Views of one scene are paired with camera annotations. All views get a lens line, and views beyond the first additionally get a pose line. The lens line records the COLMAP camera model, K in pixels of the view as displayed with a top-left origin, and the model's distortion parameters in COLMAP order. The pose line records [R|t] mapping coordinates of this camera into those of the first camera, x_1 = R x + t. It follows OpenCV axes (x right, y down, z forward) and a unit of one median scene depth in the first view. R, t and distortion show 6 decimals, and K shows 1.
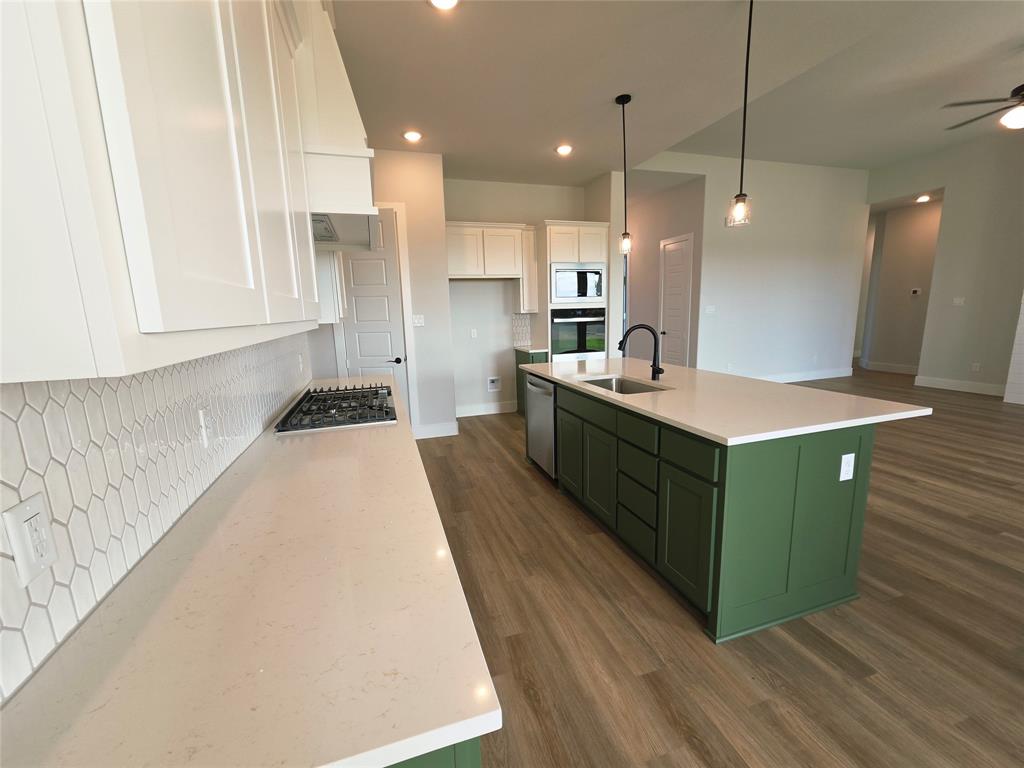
lens RADIAL K [[420.5, 0, 510.3], [0, 420.5, 385.1], [0, 0, 1]] dist [-0.002375, 0.000256]
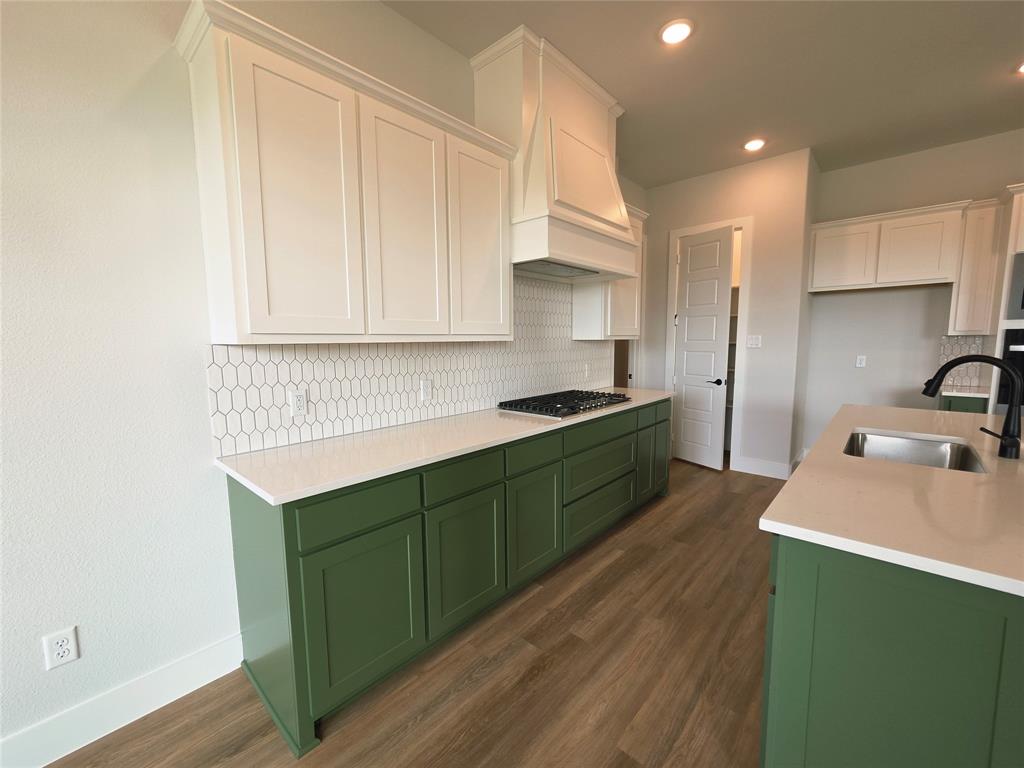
lens RADIAL K [[420.5, 0, 510.3], [0, 420.5, 385.1], [0, 0, 1]] dist [-0.002375, 0.000256]
pose [[0.503835, 0.114865, -0.856129, 0.485816], [-0.154736, 0.987089, 0.041372, -0.027361], [0.849828, 0.111629, 0.515104, 0.160393]]
